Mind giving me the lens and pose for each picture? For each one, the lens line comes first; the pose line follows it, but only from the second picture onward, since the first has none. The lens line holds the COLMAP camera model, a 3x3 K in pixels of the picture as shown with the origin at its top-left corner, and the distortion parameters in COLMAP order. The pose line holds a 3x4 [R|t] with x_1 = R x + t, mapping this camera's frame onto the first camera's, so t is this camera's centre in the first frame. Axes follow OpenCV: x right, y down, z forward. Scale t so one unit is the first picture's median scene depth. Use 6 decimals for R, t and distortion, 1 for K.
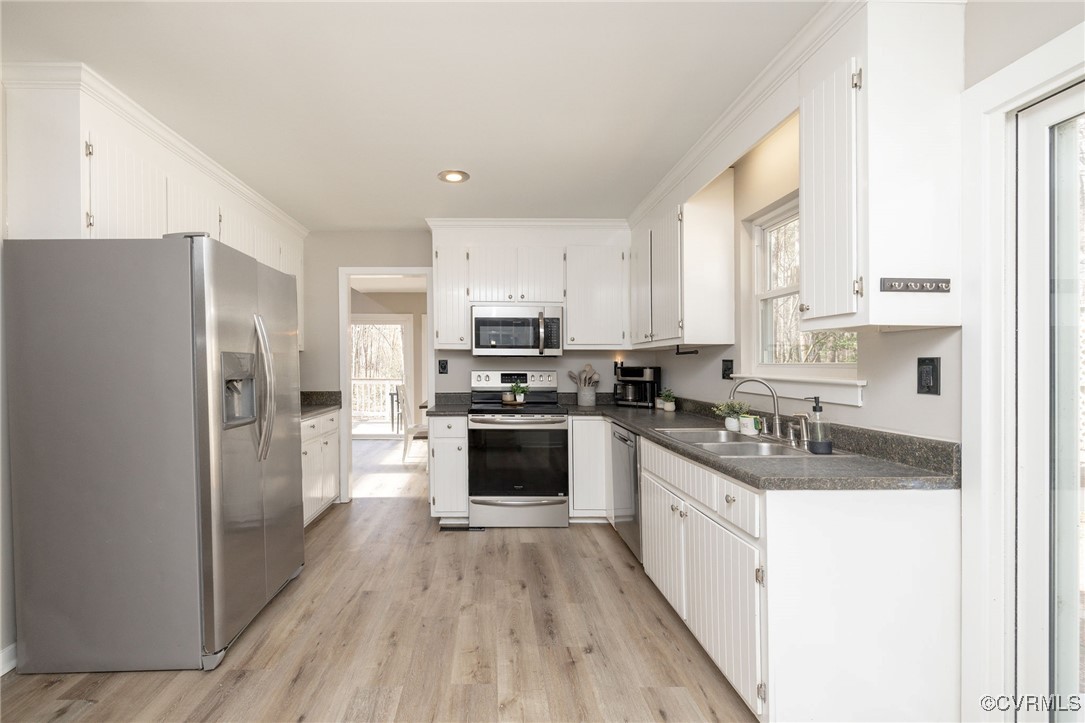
lens RADIAL K [[459.0, 0, 520.5], [0, 459.0, 367.8], [0, 0, 1]] dist [0.001044, 0.000257]
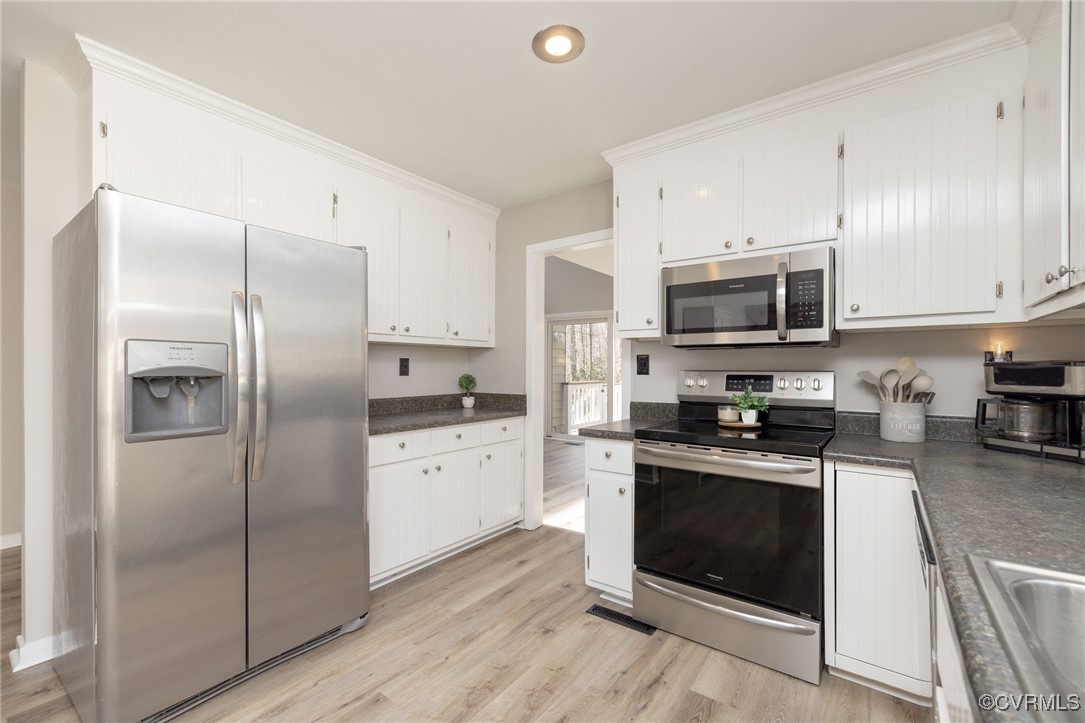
lens RADIAL K [[461.3, 0, 548.3], [0, 461.3, 371.9], [0, 0, 1]] dist [0.003162, 0.000231]
pose [[0.776423, 0.003050, -0.630205, 0.171021], [-0.001968, 0.999995, 0.002415, 0.007608], [0.630209, -0.000635, 0.776425, 0.388633]]
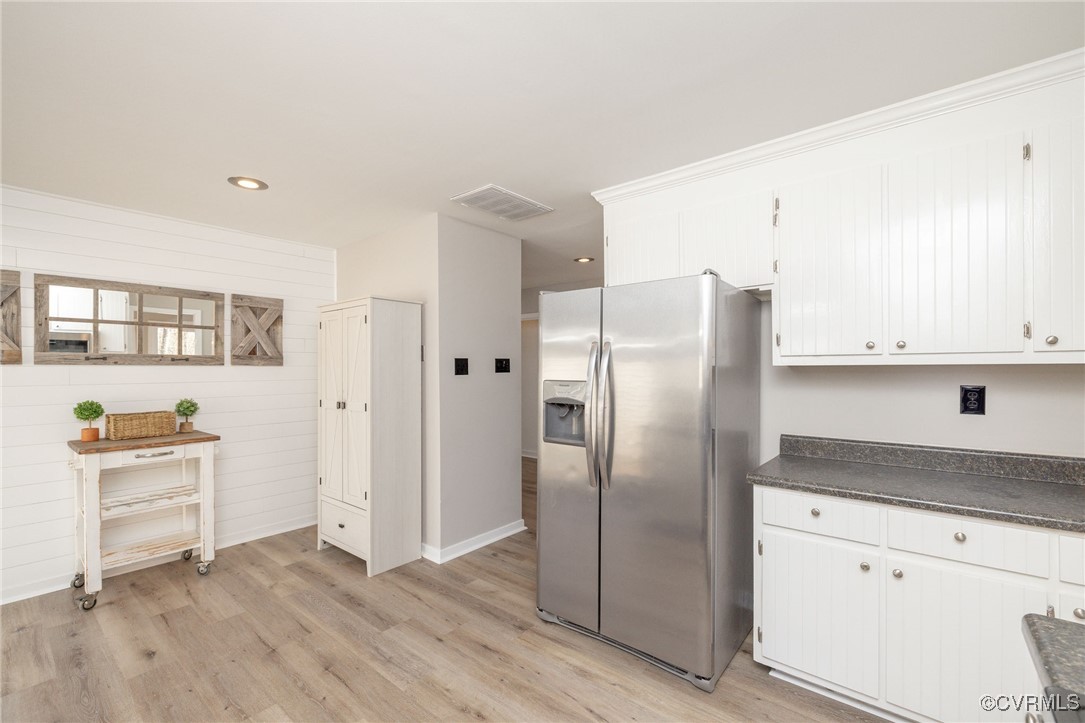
lens RADIAL K [[464.7, 0, 541.8], [0, 464.7, 374.7], [0, 0, 1]] dist [0.001347, 0.000210]
pose [[-0.680922, 0.005580, -0.732335, 0.138608], [-0.005605, 0.999902, 0.012831, -0.029652], [0.732334, 0.012841, -0.680824, 0.854524]]
